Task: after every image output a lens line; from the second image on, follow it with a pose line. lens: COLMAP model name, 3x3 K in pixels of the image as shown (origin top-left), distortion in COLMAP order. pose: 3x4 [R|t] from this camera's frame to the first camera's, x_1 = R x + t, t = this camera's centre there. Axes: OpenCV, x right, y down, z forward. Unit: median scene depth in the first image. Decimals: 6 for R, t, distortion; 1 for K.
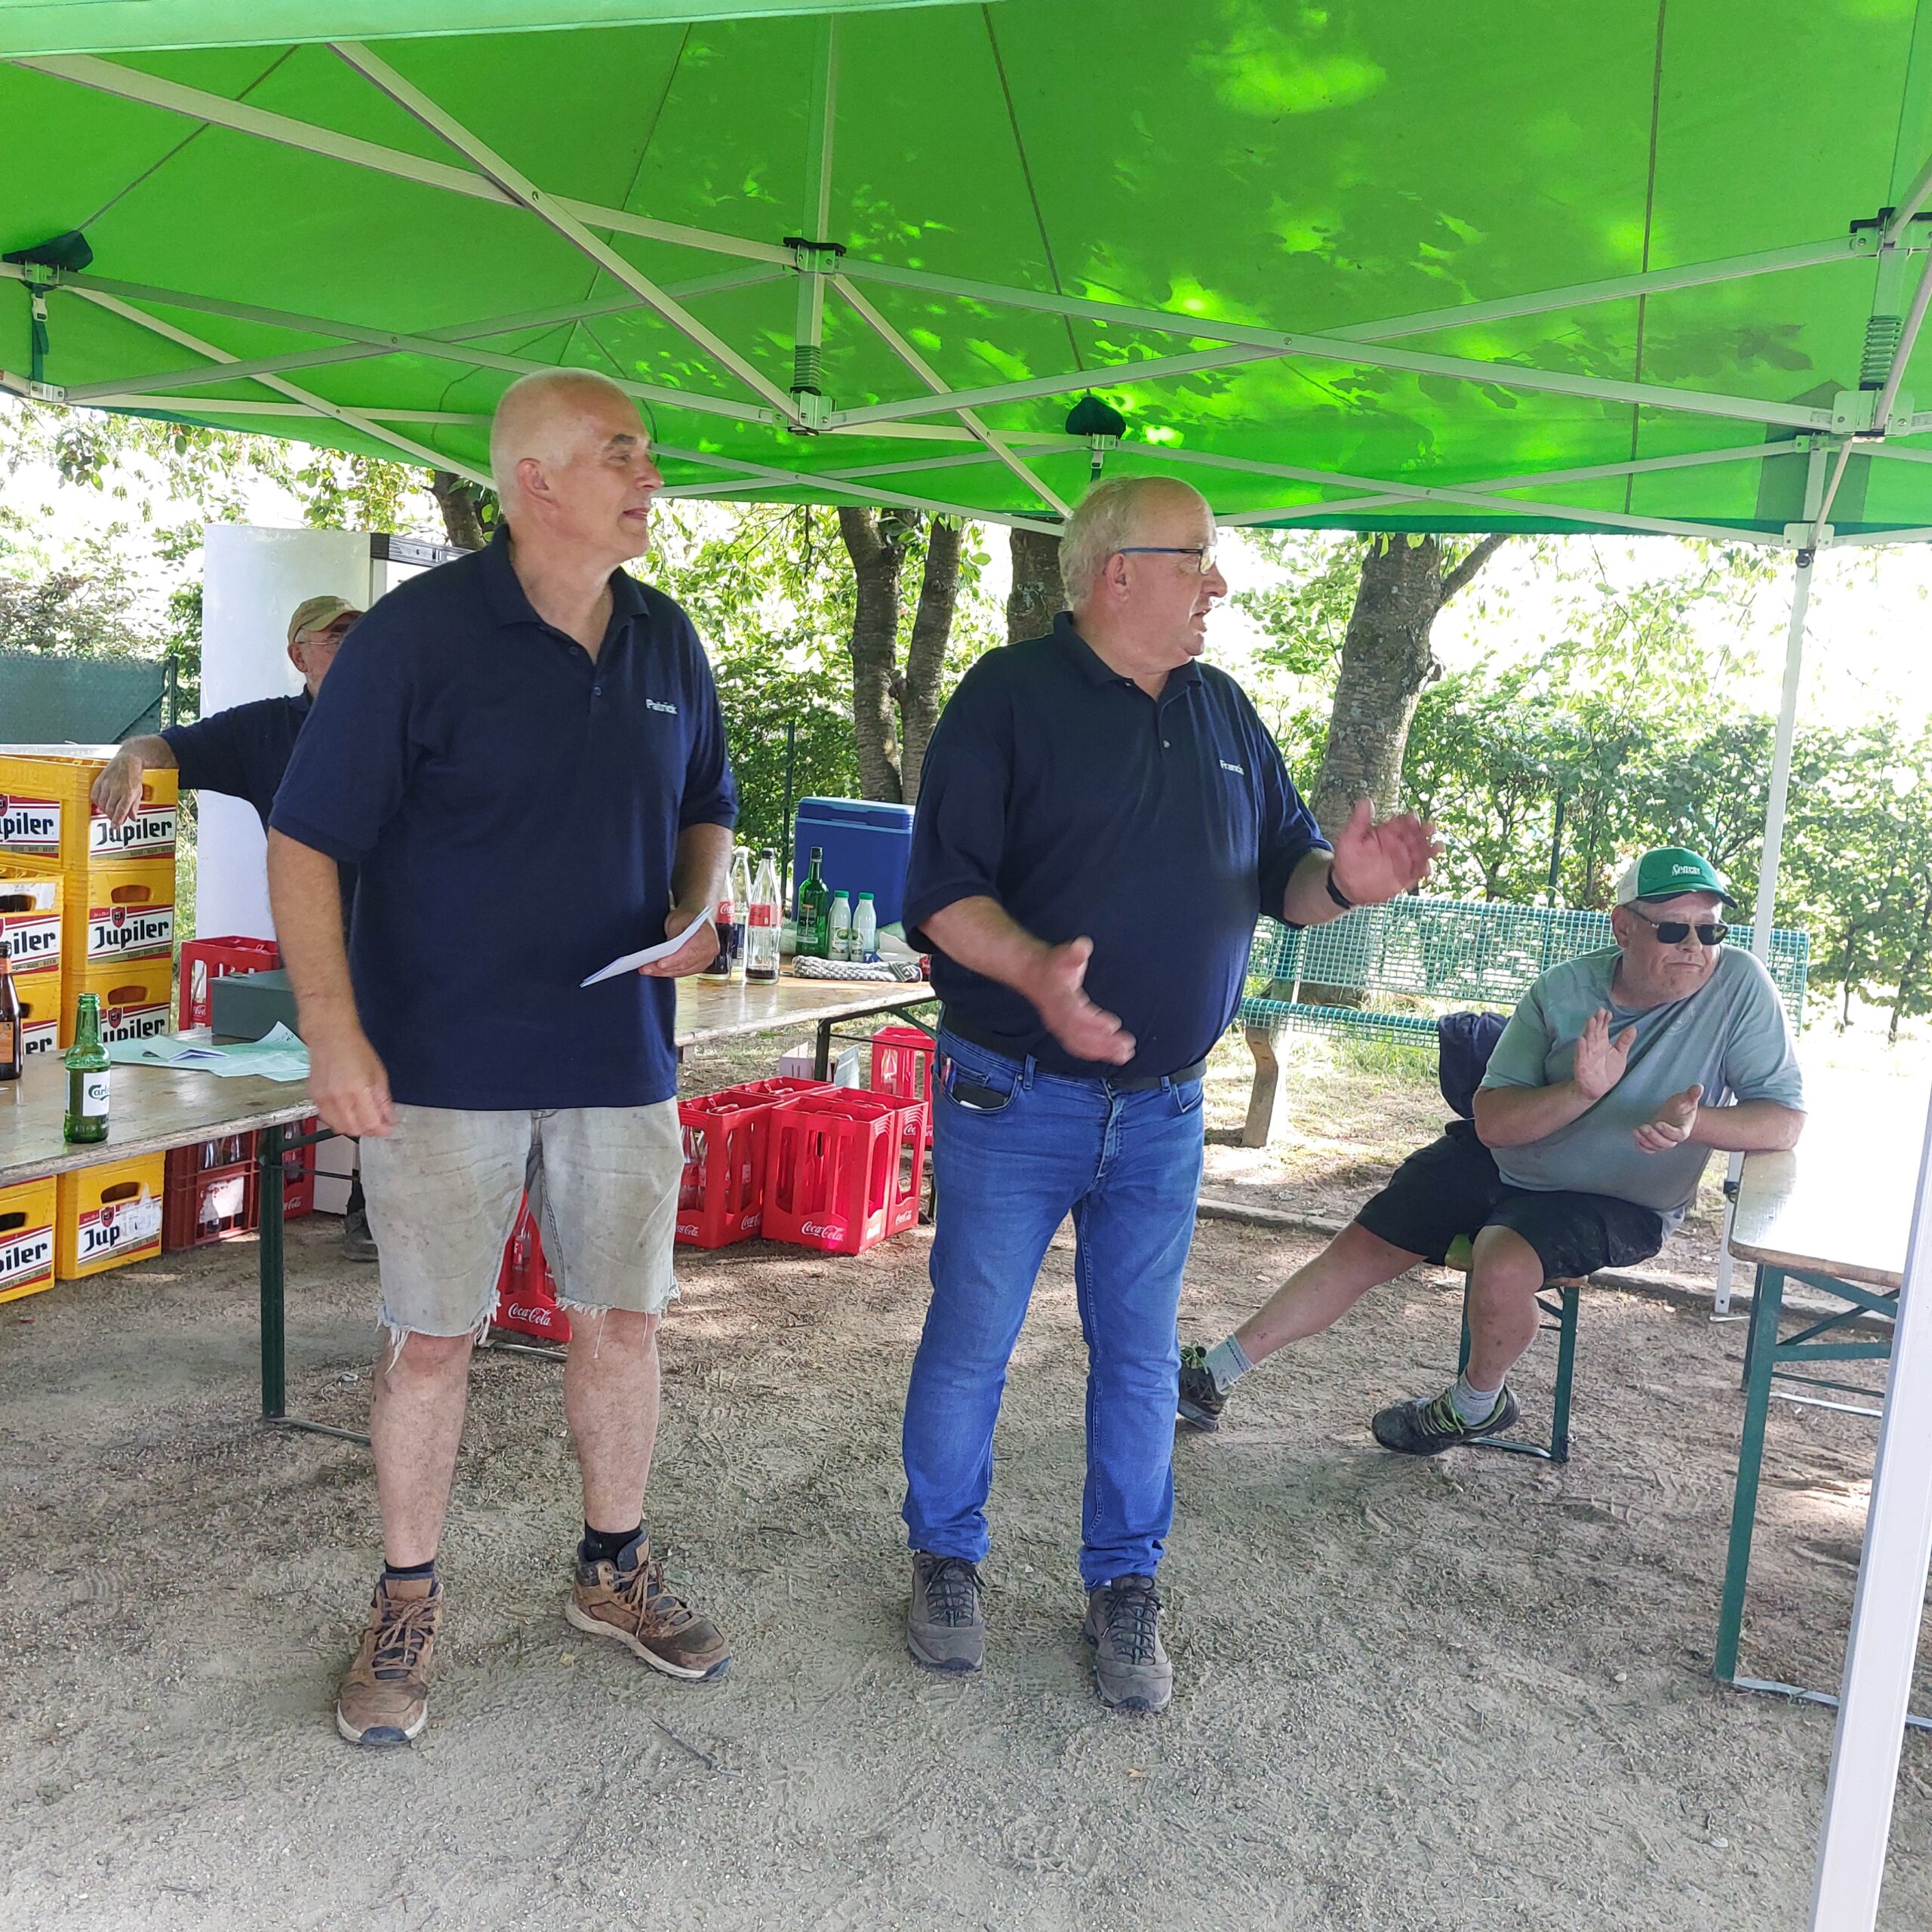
lens RADIAL K [[1832.7, 0, 981.7], [0, 1832.7, 977.1], [0, 0, 1]] dist [0.099182, -0.134443]
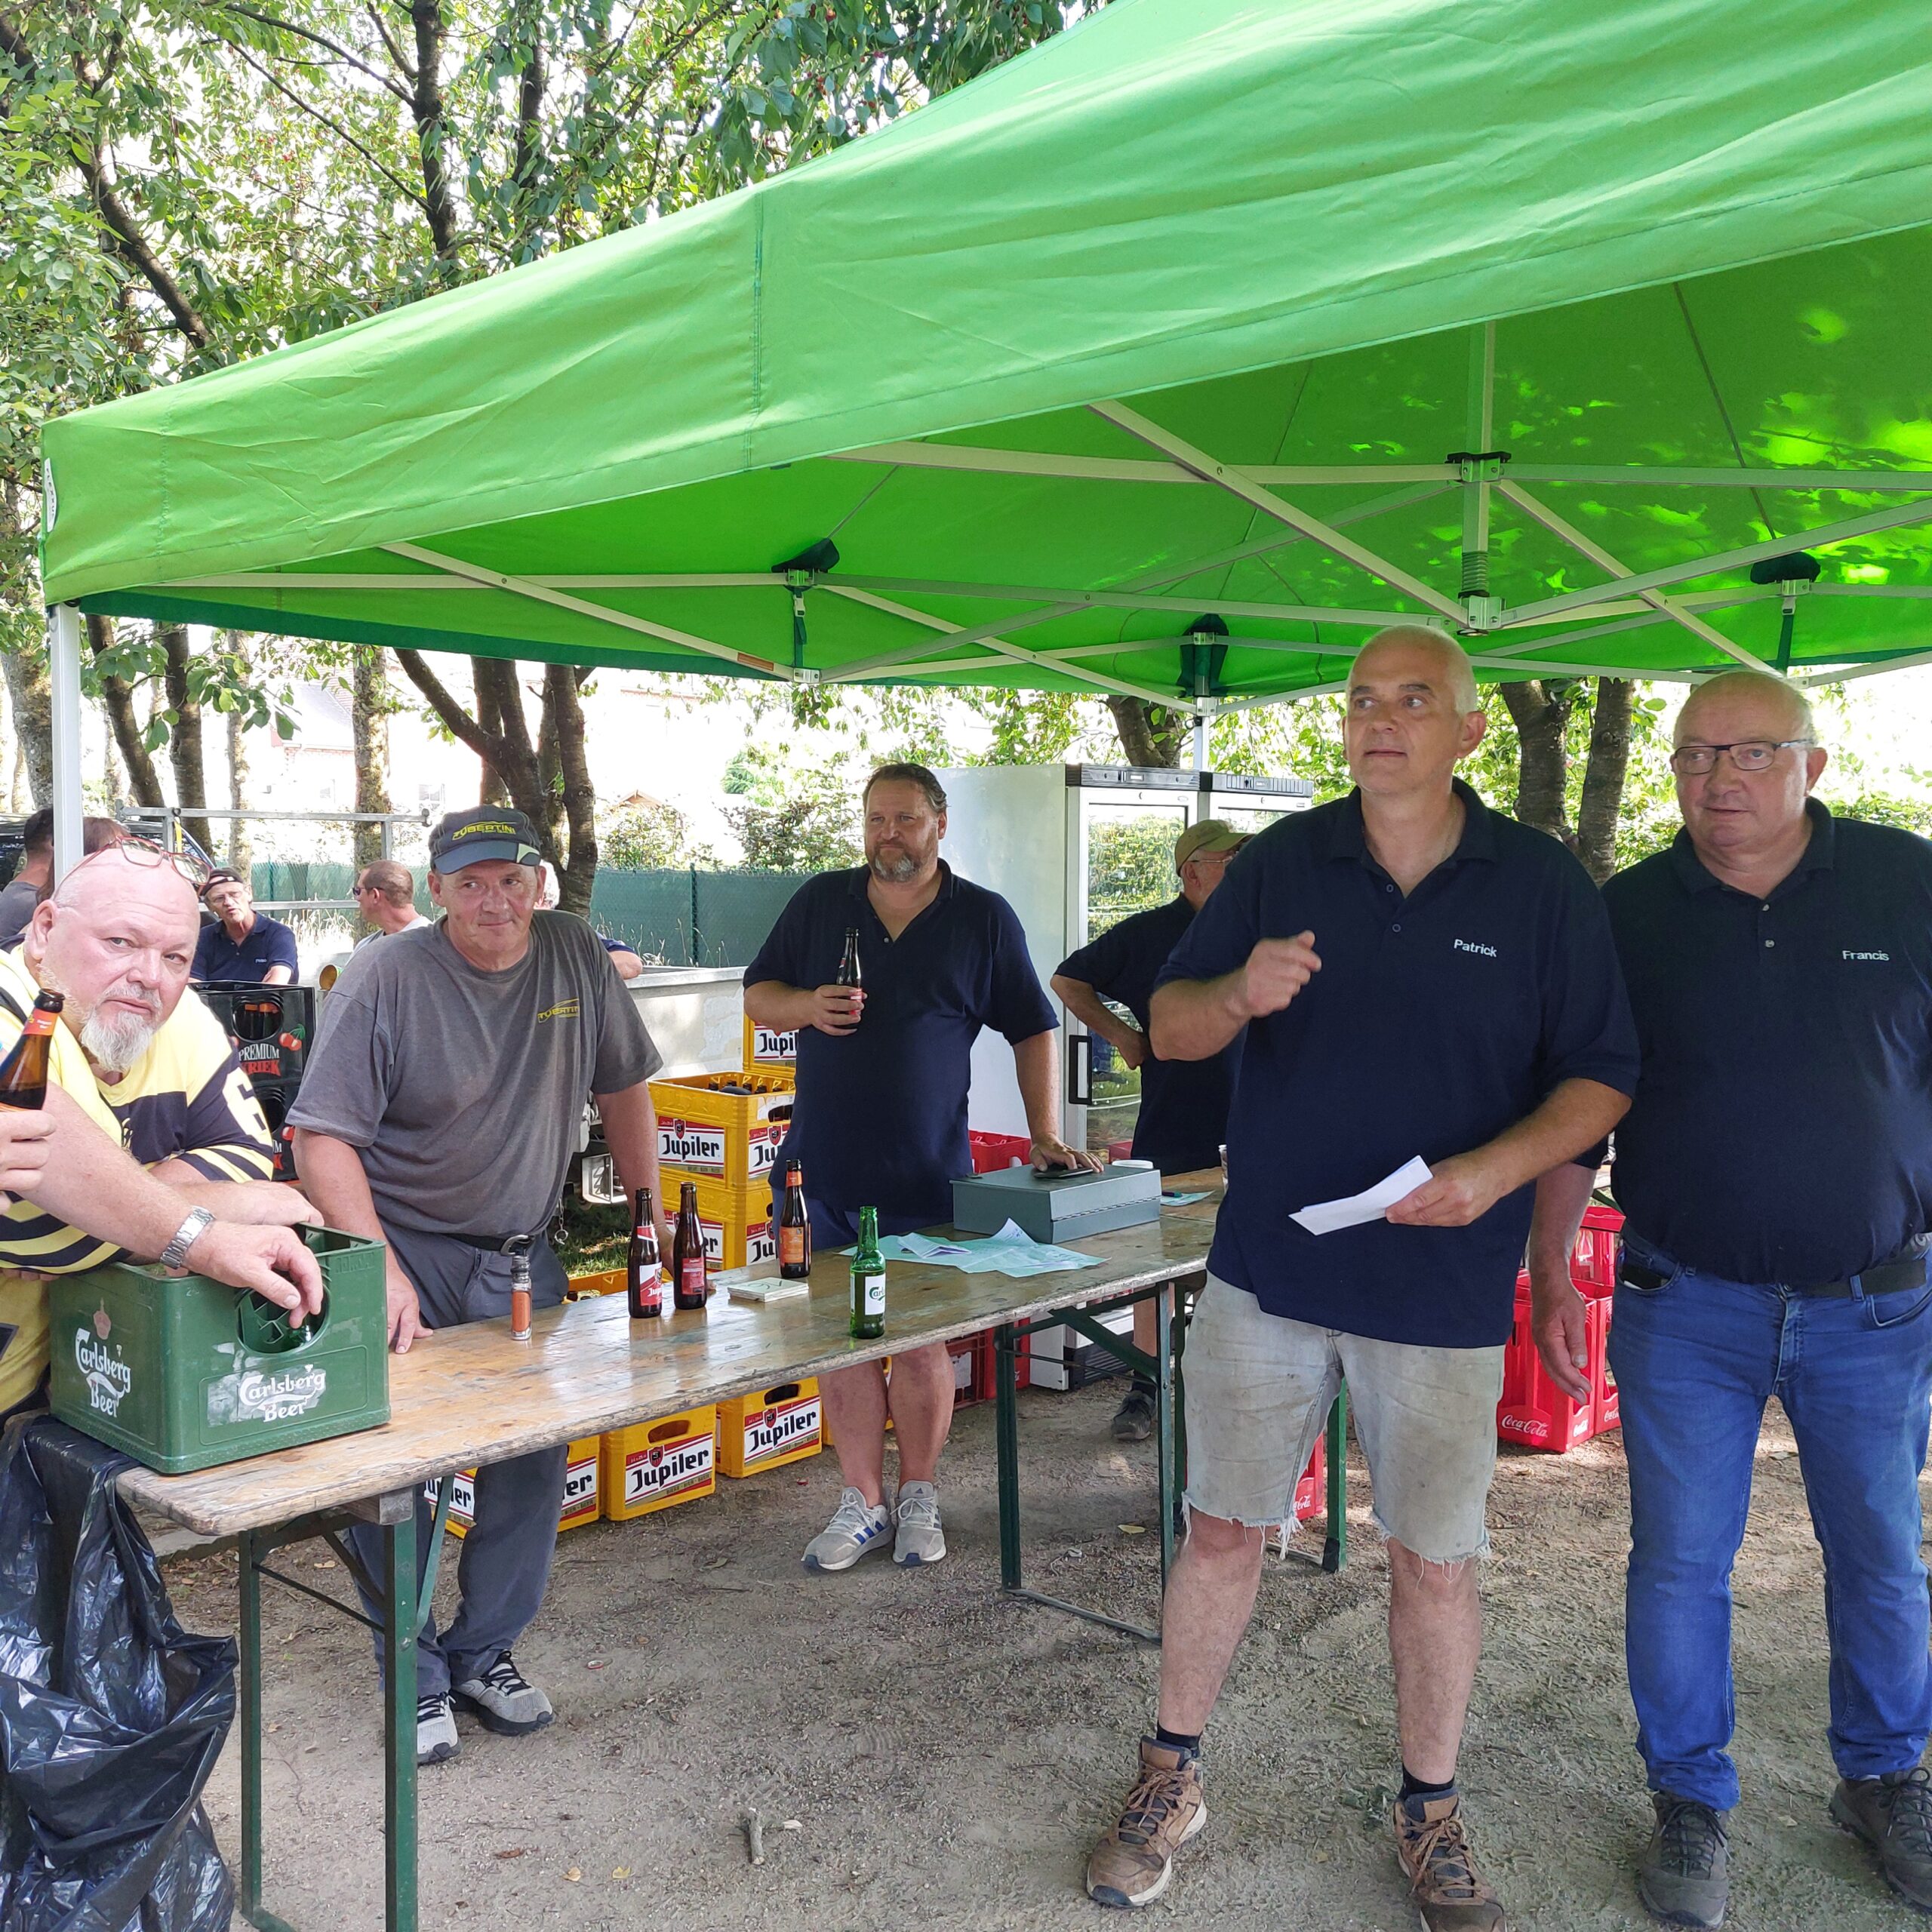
lens RADIAL K [[1825.4, 0, 983.3], [0, 1825.4, 981.3], [0, 0, 1]] dist [0.131496, -0.196594]
pose [[0.937311, -0.051431, -0.344678, -0.006688], [0.022399, 0.995896, -0.087692, -0.016591], [0.347774, 0.074475, 0.934616, -0.027624]]
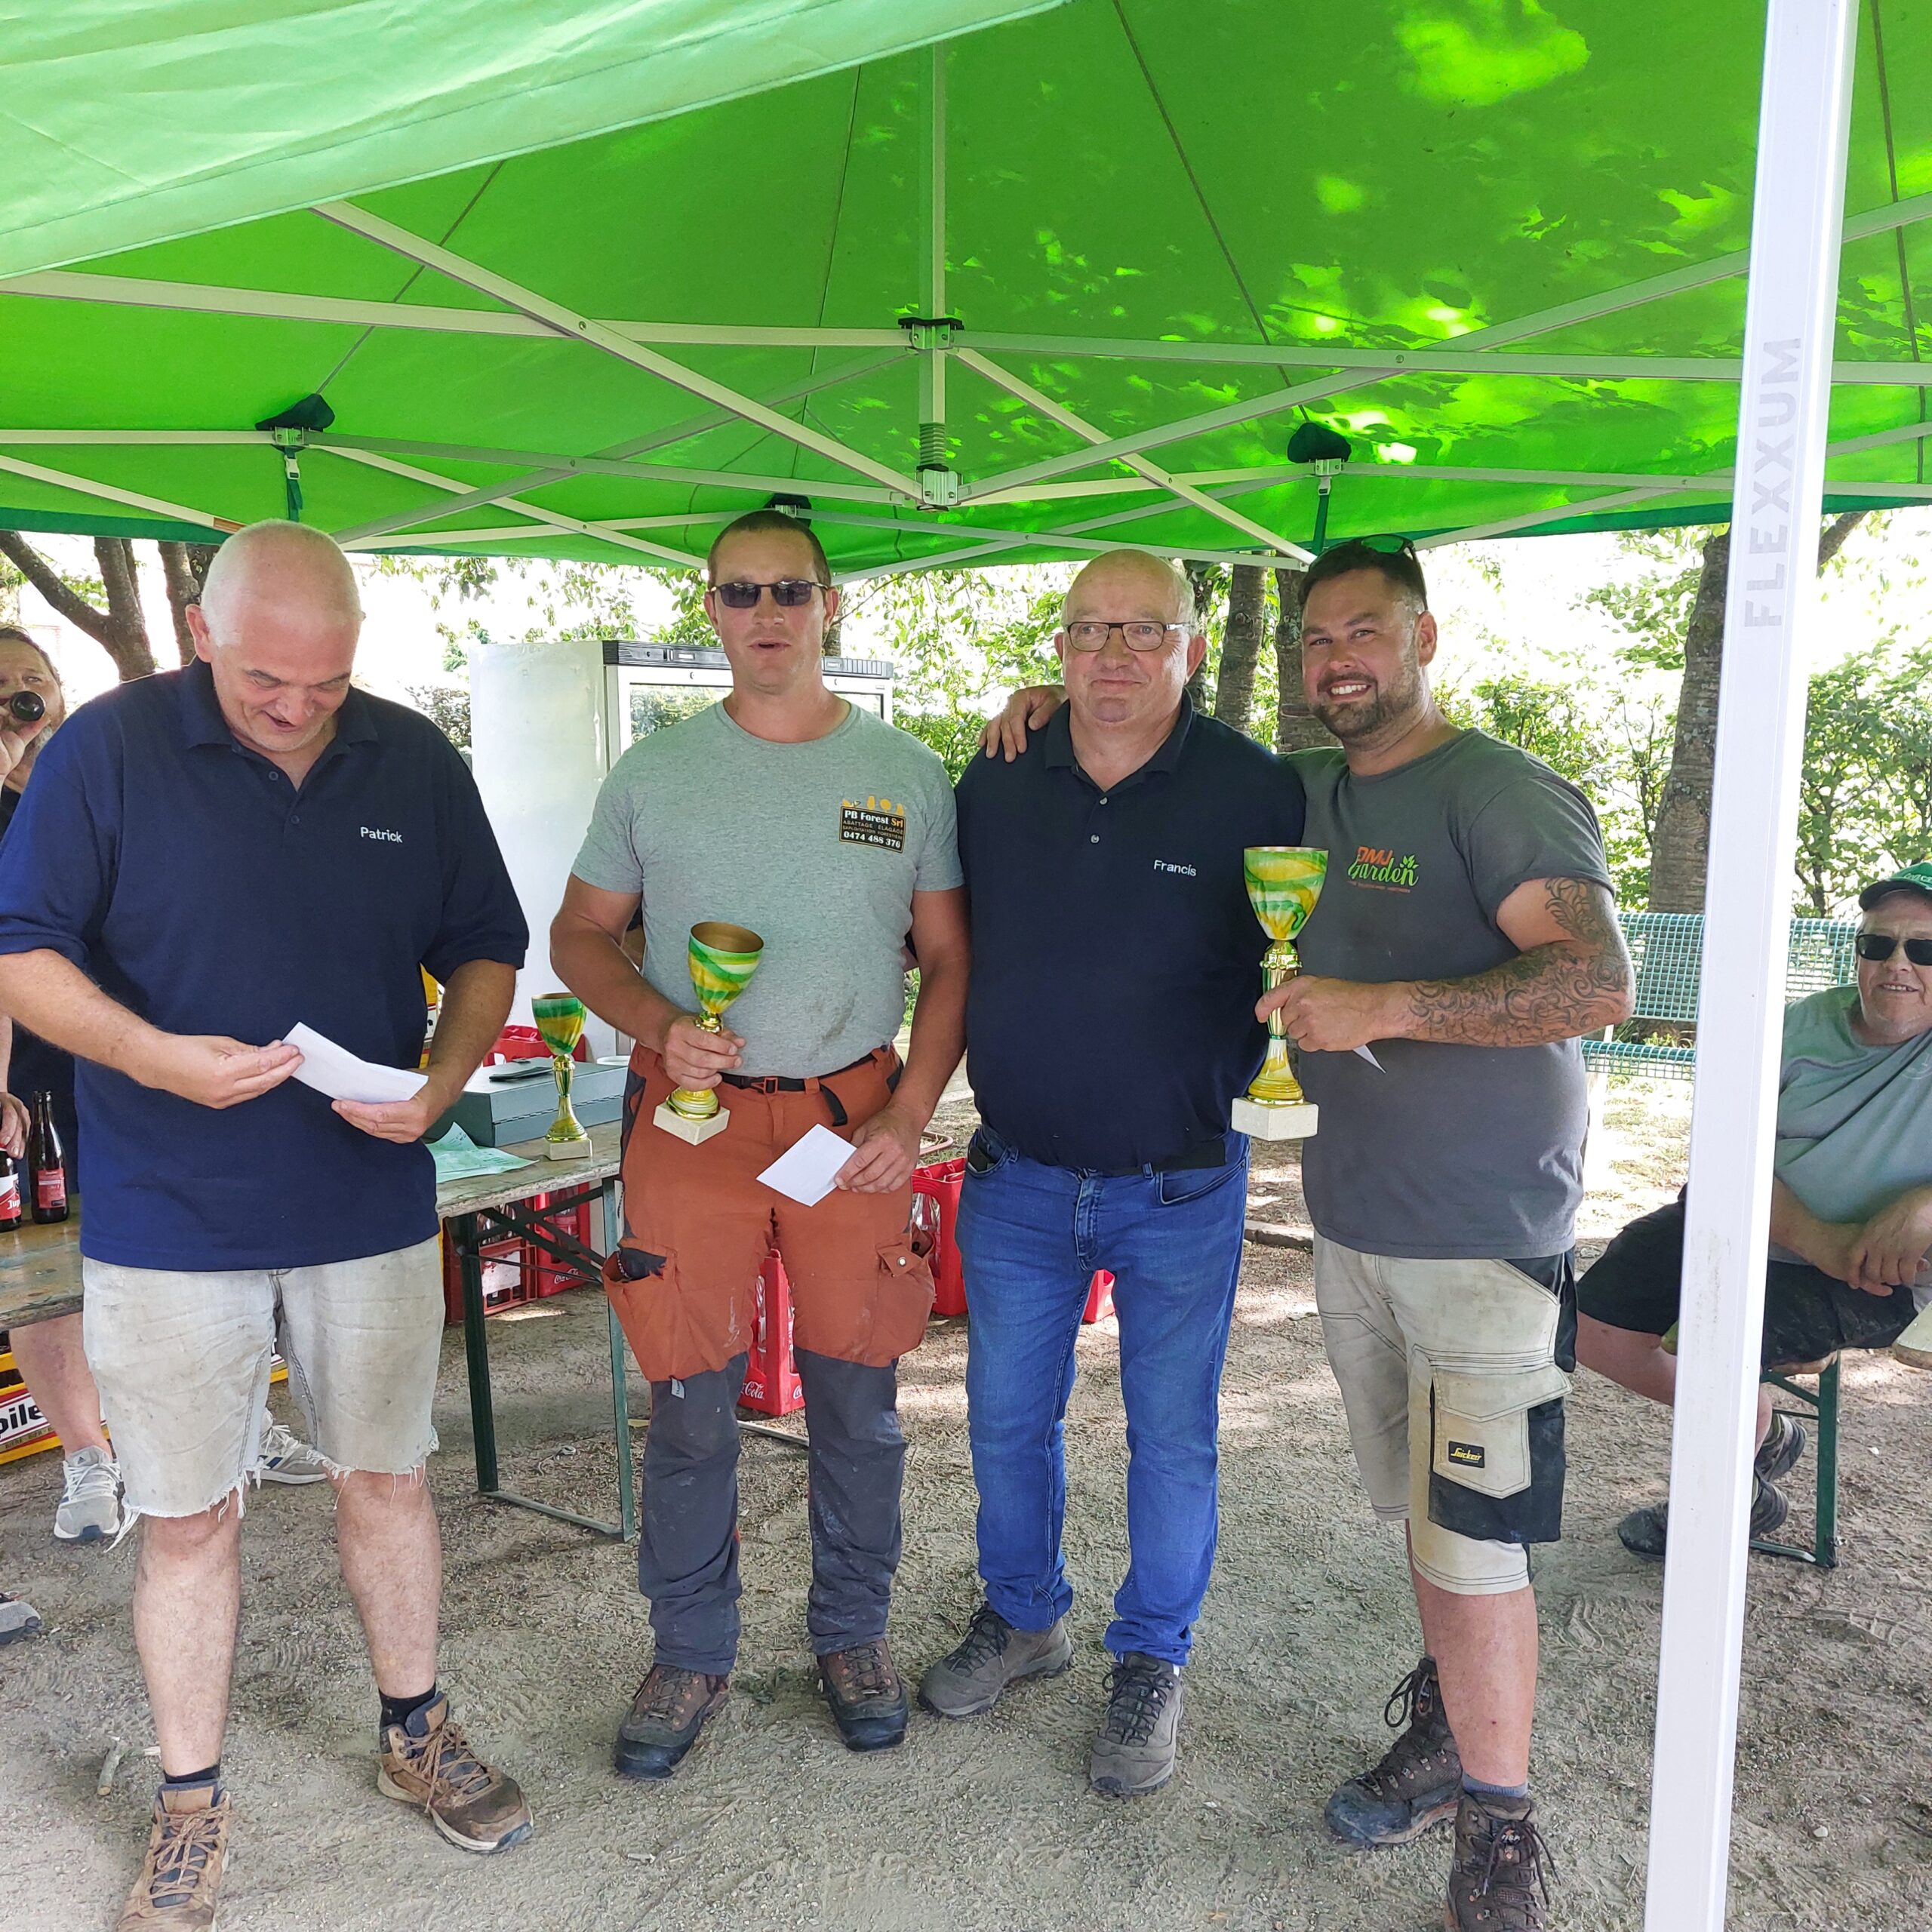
lens RADIAL K [[1828.2, 0, 959.4], [0, 1828.2, 1002.8], [0, 0, 1]] dist [0.088098, -0.102374]
pose [[0.969524, -0.045561, -0.240722, 0.117969], [0.044996, 0.998956, -0.007847, -0.017229], [0.240828, -0.003224, 0.970562, 0.033768]]
